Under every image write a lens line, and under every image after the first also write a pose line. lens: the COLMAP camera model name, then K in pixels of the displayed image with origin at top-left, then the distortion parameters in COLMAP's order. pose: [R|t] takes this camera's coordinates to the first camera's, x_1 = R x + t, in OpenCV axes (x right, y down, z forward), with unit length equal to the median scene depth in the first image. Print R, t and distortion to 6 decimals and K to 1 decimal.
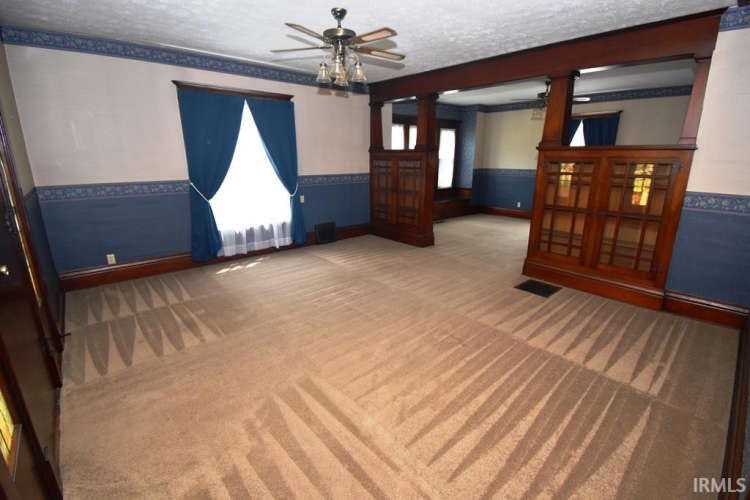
lens RADIAL K [[333.7, 0, 378.9], [0, 333.7, 248.9], [0, 0, 1]] dist [0.017327, -0.023027]
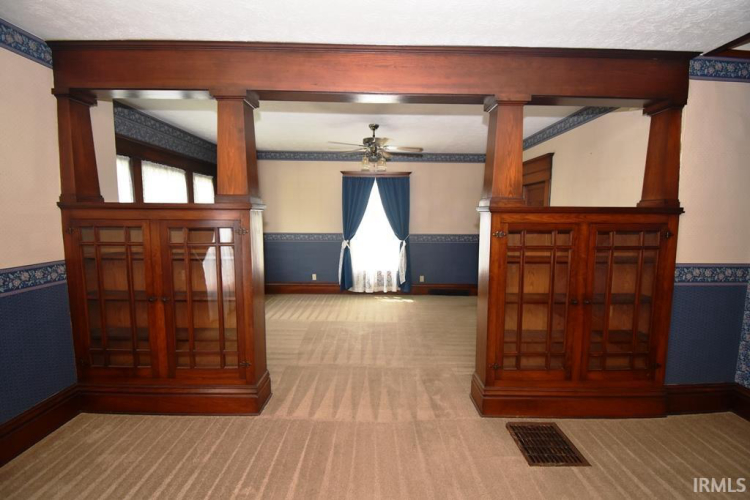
lens RADIAL K [[333.7, 0, 378.9], [0, 333.7, 248.9], [0, 0, 1]] dist [0.017327, -0.023027]
pose [[0.659094, -0.070202, 0.748777, -0.081933], [0.194482, 0.977677, -0.079525, -0.147920], [-0.726479, 0.198038, 0.658034, 0.512764]]
